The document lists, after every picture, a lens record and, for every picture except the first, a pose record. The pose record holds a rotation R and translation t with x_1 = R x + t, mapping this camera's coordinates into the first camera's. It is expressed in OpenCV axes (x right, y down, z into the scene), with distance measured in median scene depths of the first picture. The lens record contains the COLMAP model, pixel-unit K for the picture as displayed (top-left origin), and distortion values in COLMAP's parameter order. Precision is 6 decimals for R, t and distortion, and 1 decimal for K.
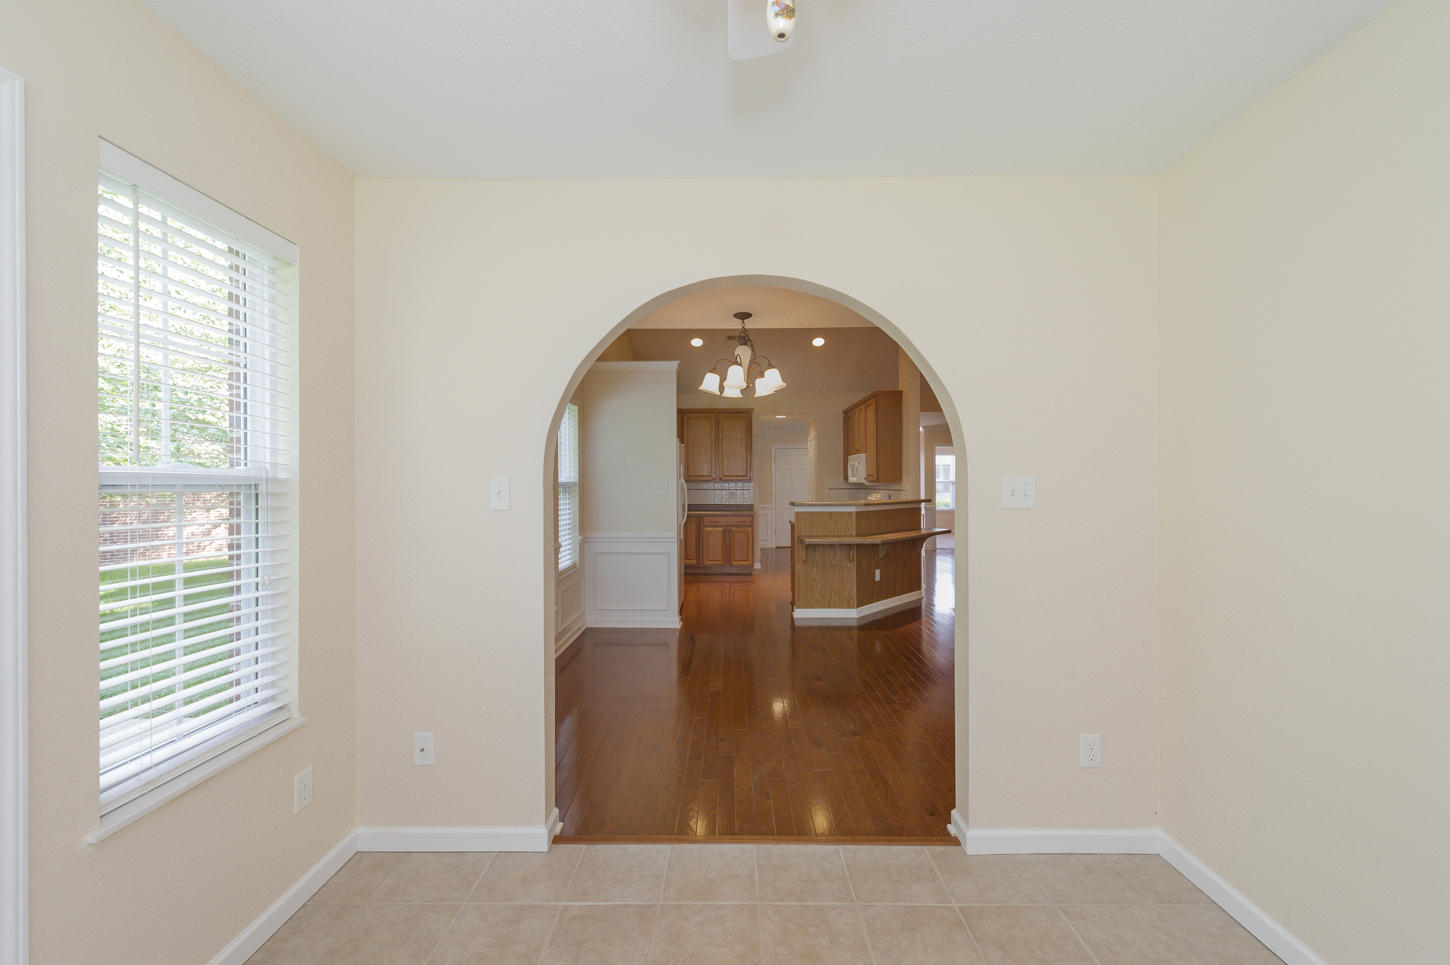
lens RADIAL K [[591.4, 0, 726.2], [0, 591.4, 483.7], [0, 0, 1]] dist [0.000140, -0.001303]
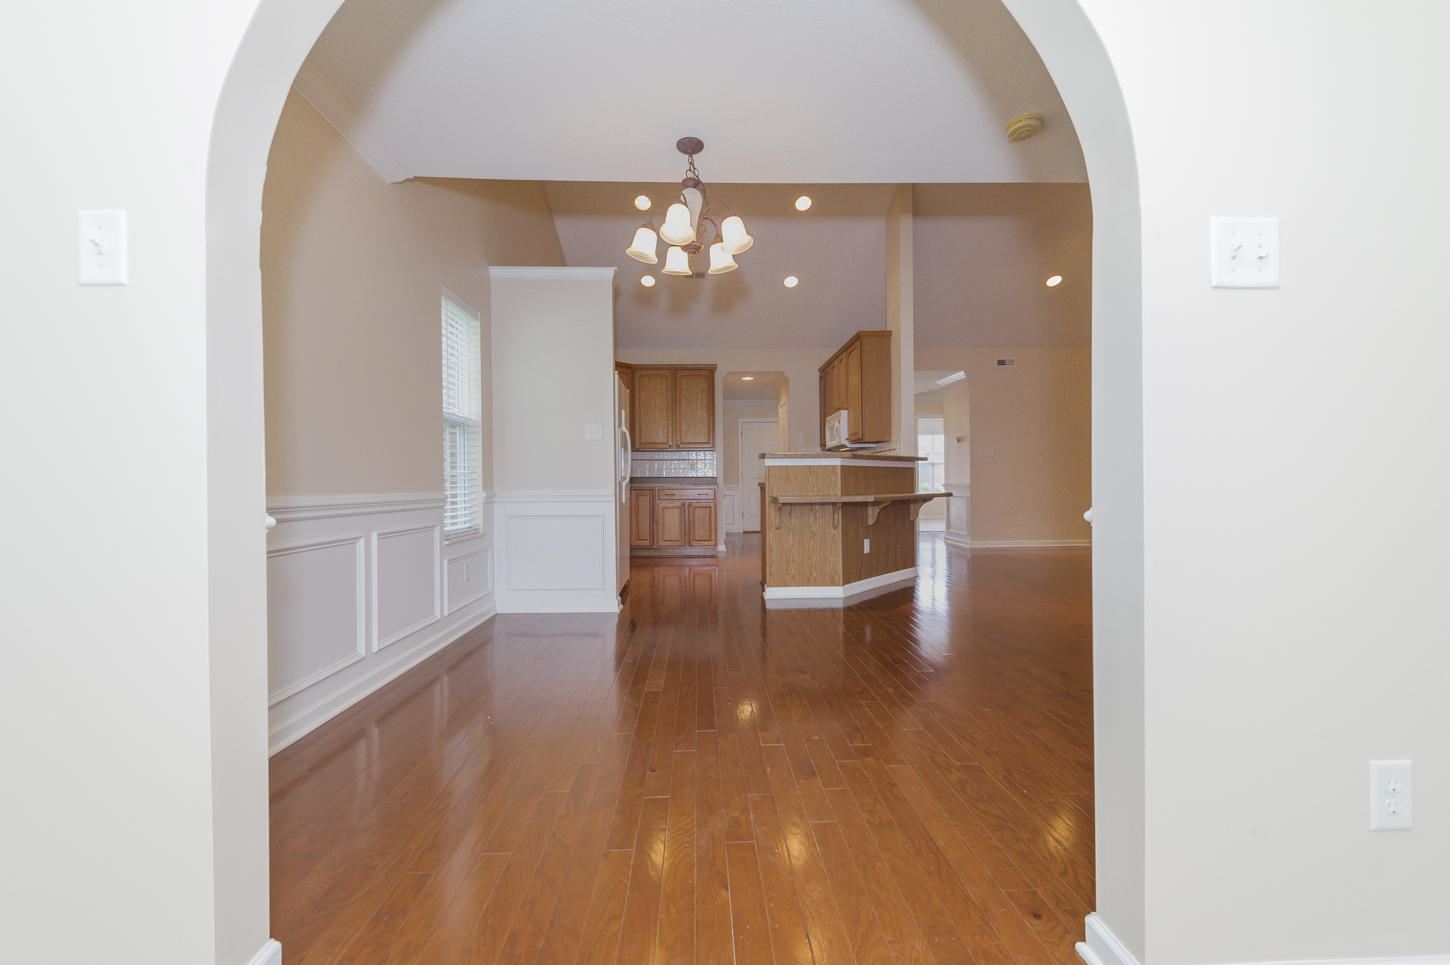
lens RADIAL K [[591.4, 0, 720.9], [0, 591.4, 487.4], [0, 0, 1]] dist [0.000140, -0.001303]
pose [[0.998984, -0.004872, 0.044803, 0.020446], [0.004846, 0.999988, 0.000698, 0.075161], [-0.044806, -0.000480, 0.998996, 0.204940]]
